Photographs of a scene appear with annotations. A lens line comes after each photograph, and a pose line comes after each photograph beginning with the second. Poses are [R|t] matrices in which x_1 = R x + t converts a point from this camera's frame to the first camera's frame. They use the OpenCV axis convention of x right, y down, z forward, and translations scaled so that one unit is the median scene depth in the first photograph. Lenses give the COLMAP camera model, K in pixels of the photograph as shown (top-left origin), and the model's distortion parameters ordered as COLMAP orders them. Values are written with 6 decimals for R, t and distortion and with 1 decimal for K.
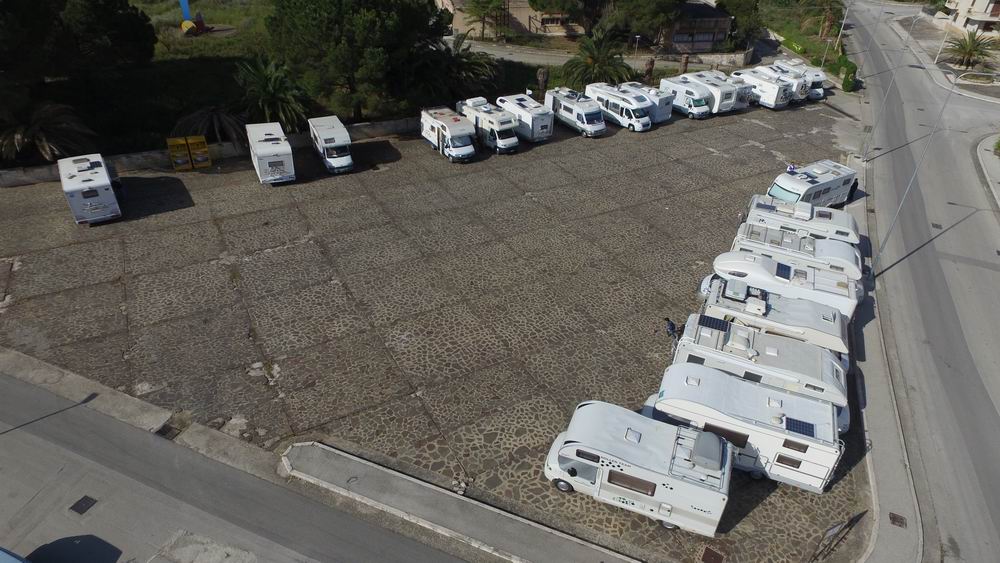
lens RADIAL K [[586.5, 0, 500.6], [0, 586.5, 280.2], [0, 0, 1]] dist [-0.015274, 0.015033]
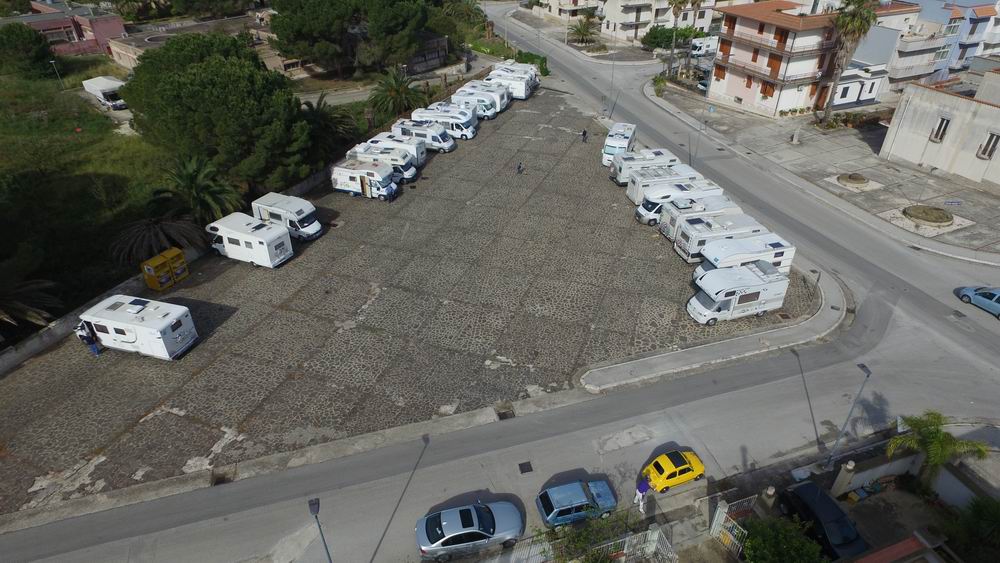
lens RADIAL K [[586.5, 0, 498.7], [0, 586.5, 283.4], [0, 0, 1]] dist [-0.015274, 0.015033]
pose [[0.777072, -0.371442, 0.508124, -0.512904], [0.375743, 0.921427, 0.098948, -0.072725], [-0.504952, 0.114034, 0.855581, -0.086211]]
